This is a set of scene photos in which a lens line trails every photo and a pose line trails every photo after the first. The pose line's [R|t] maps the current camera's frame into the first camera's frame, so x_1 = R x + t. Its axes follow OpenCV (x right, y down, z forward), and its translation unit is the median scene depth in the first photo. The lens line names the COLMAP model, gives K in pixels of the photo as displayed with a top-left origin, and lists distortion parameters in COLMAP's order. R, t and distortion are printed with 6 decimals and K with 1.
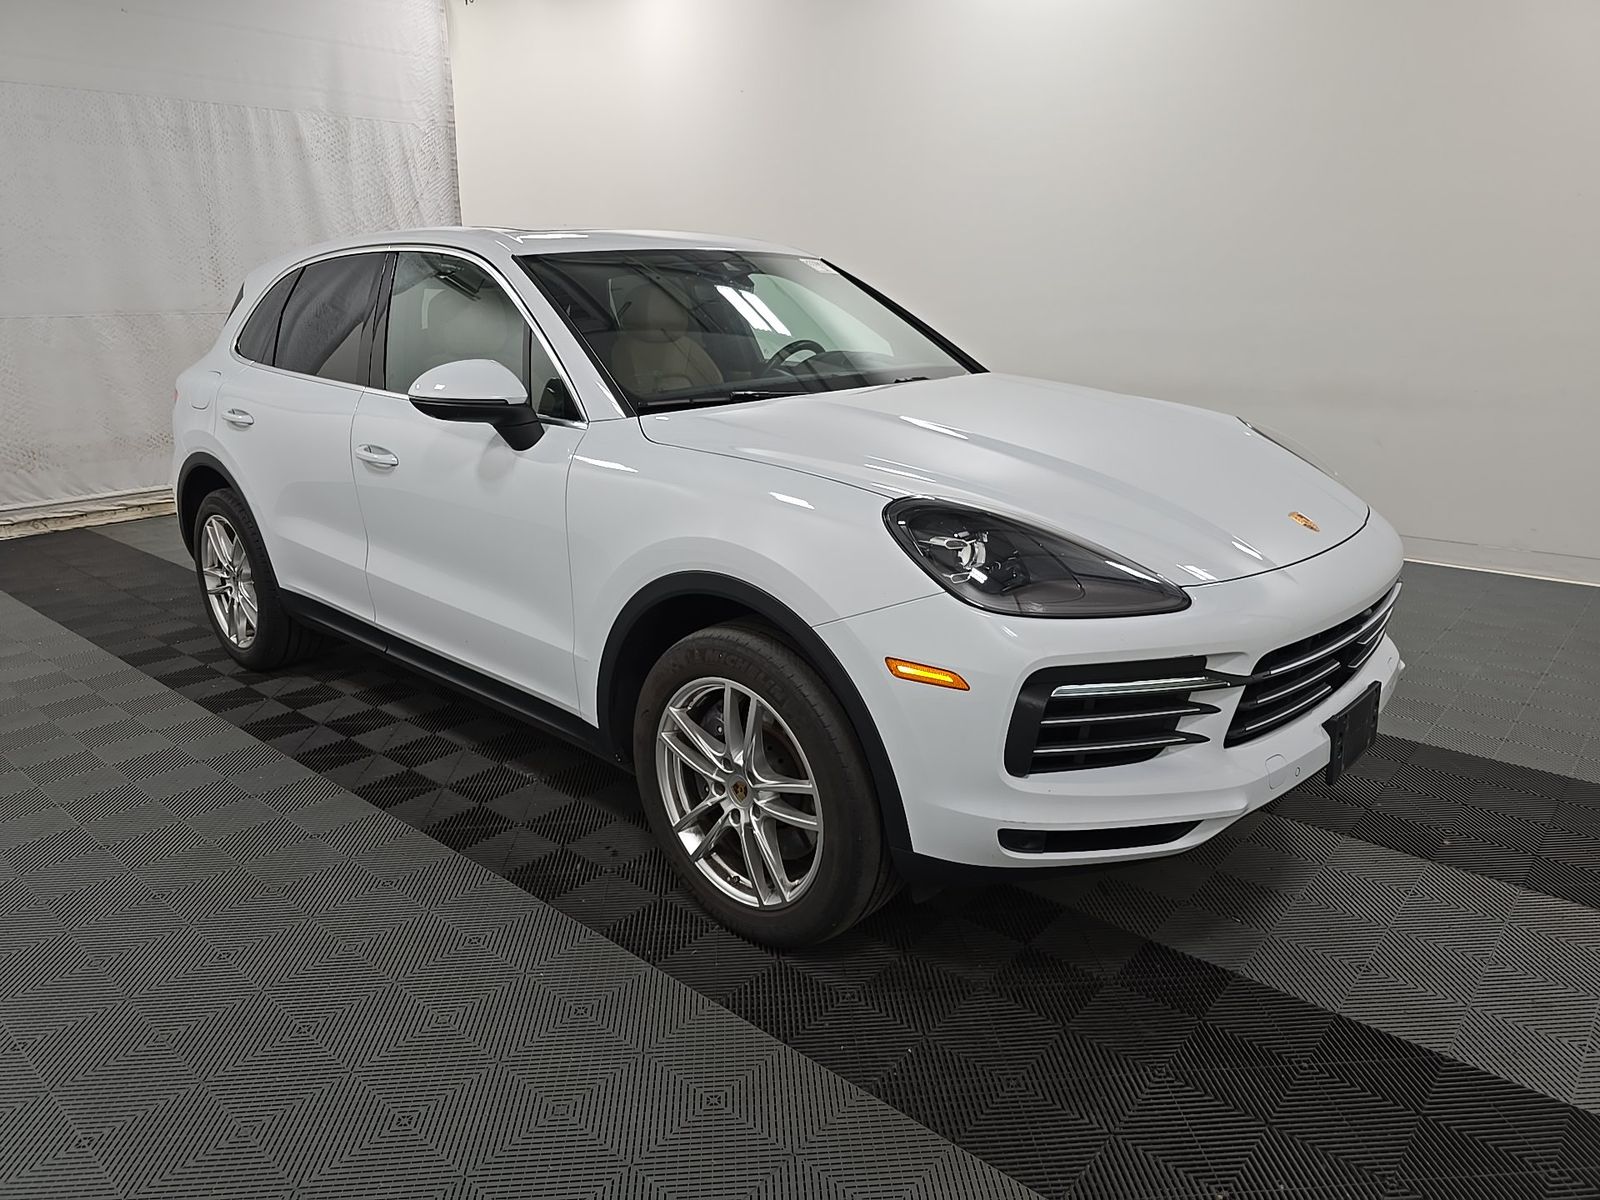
lens RADIAL K [[1108.4, 0, 818.7], [0, 1108.4, 558.7], [0, 0, 1]] dist [0.038926, -0.020292]
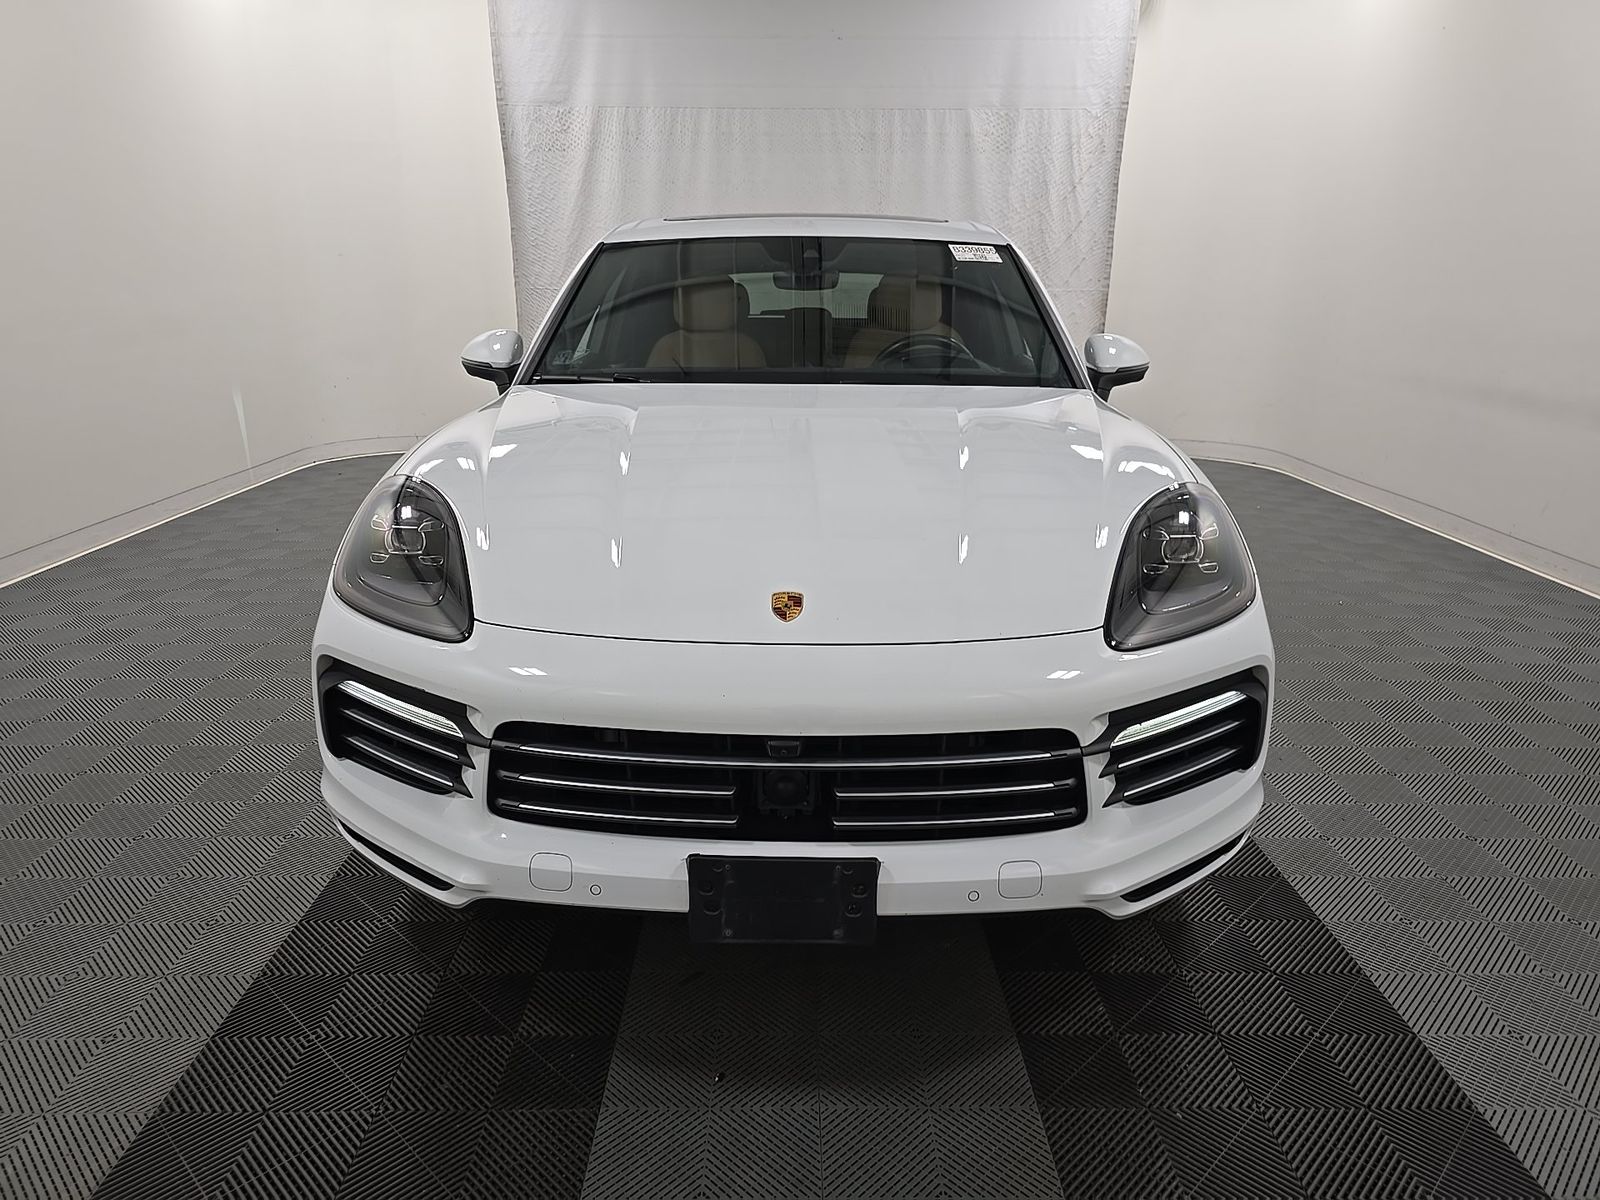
lens RADIAL K [[1108.4, 0, 812.3], [0, 1108.4, 570.3], [0, 0, 1]] dist [0.038926, -0.020292]
pose [[0.680828, 0.206653, -0.702686, 0.291731], [-0.188802, 0.976467, 0.104240, -0.041036], [0.707691, 0.061699, 0.703823, 0.146184]]
